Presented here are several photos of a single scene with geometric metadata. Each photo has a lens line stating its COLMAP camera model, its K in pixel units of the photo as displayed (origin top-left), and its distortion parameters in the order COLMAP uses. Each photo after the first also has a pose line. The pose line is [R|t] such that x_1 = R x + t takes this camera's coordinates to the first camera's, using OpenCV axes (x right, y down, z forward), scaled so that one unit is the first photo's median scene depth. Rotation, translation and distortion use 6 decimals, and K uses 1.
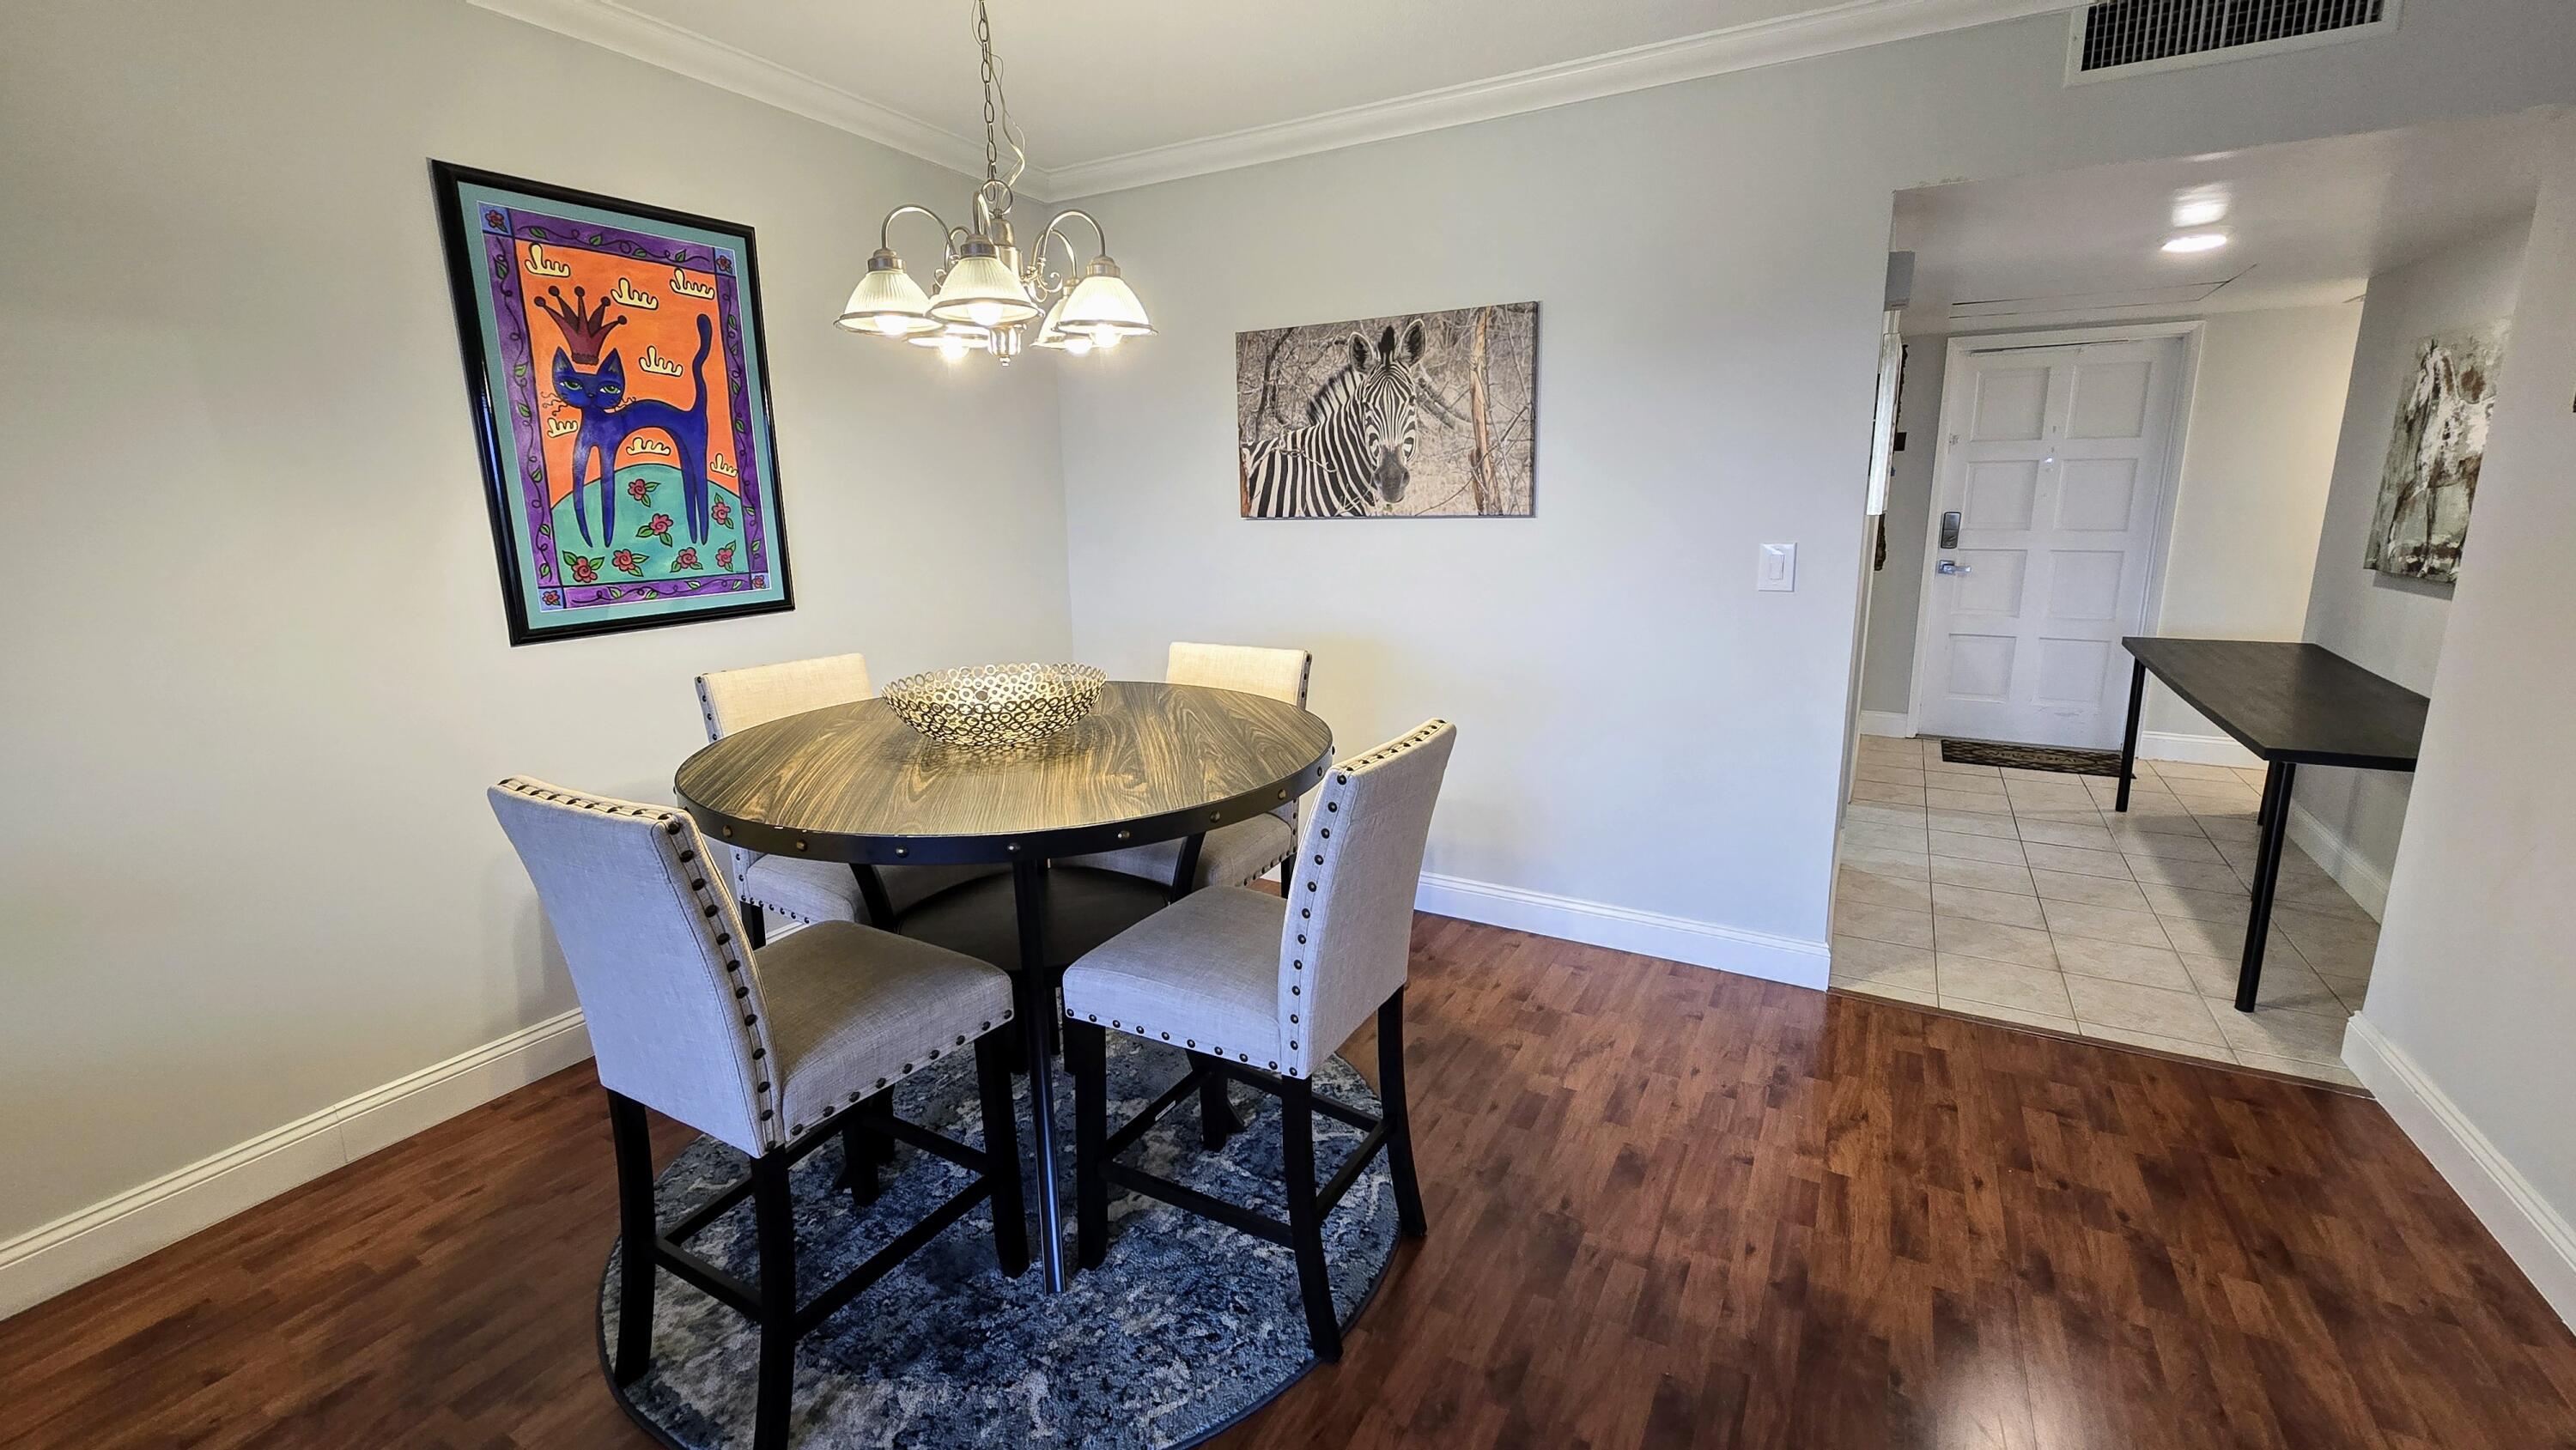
lens RADIAL K [[1061.9, 0, 1290.9], [0, 1061.9, 704.6], [0, 0, 1]] dist [-0.001999, -0.000660]
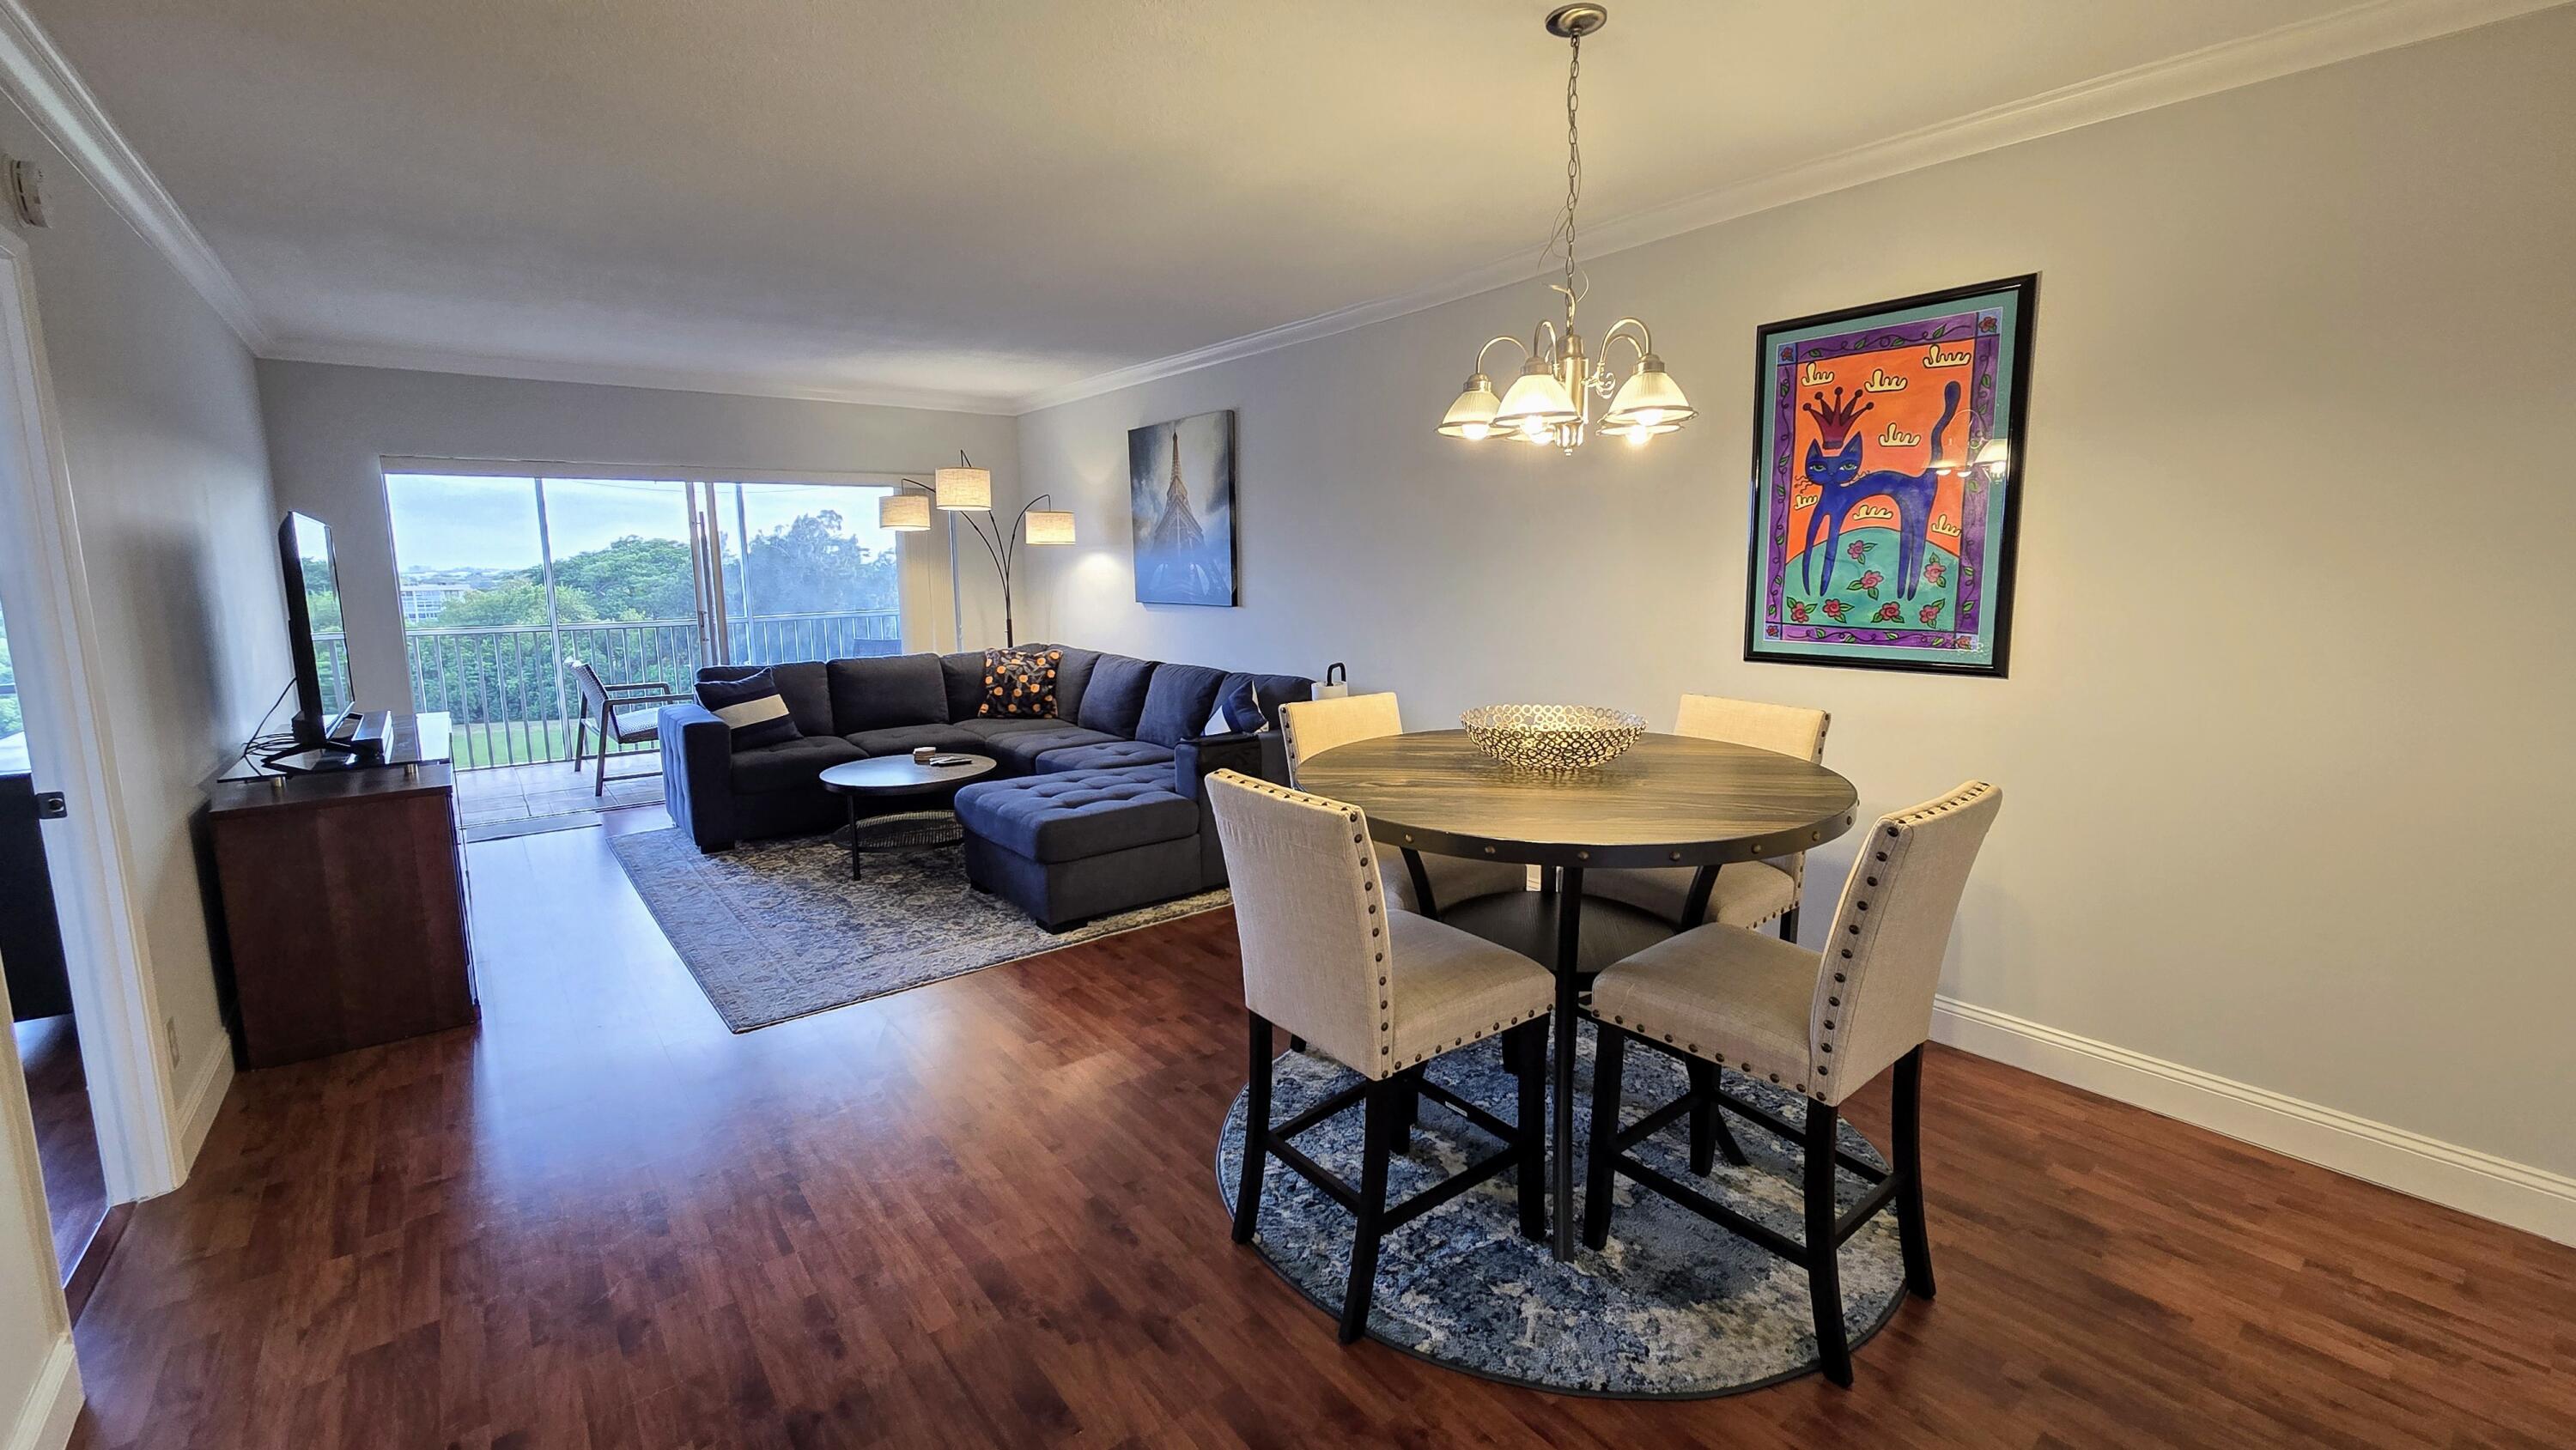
lens RADIAL K [[1061.9, 0, 1313.9], [0, 1061.9, 714.7], [0, 0, 1]] dist [-0.001999, -0.000660]
pose [[-0.367335, 0.156153, -0.916887, 0.741771], [-0.169280, 0.958116, 0.230993, -0.207748], [0.914554, 0.240062, -0.325516, 0.924410]]
